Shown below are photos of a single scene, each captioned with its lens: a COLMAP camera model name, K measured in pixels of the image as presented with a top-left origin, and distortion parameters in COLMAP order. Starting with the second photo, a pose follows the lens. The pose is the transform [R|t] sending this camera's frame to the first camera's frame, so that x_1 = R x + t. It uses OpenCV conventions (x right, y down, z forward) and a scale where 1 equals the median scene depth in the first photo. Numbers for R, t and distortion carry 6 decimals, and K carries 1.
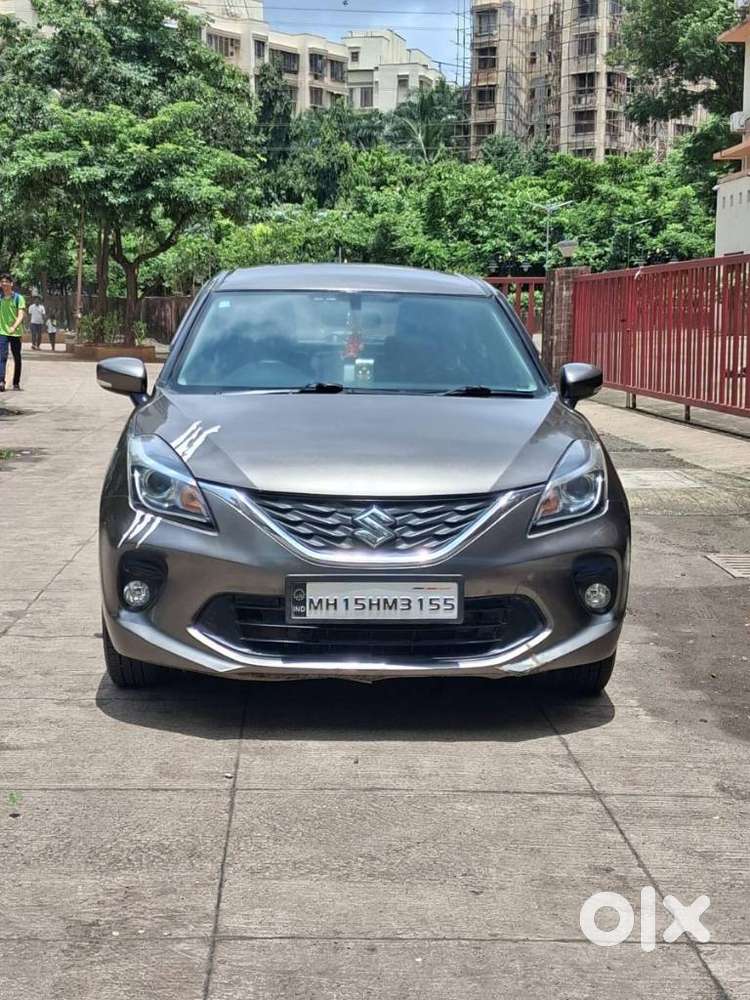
lens RADIAL K [[1577.7, 0, 371.5], [0, 1577.7, 500.5], [0, 0, 1]] dist [0.133626, 0.000000]
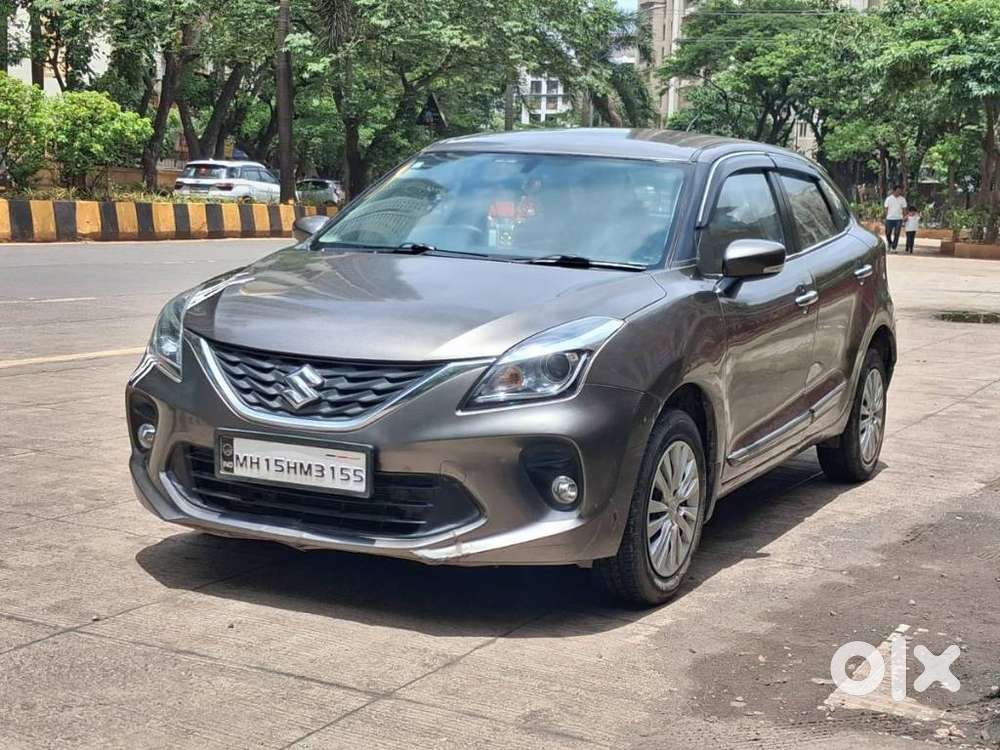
lens RADIAL K [[1577.7, 0, 492.6], [0, 1577.7, 378.3], [0, 0, 1]] dist [0.133626, 0.000000]
pose [[0.879419, 0.080635, -0.469169, 0.549119], [-0.085959, 0.996248, 0.010099, -0.008052], [0.468223, 0.031448, 0.883050, 0.209173]]
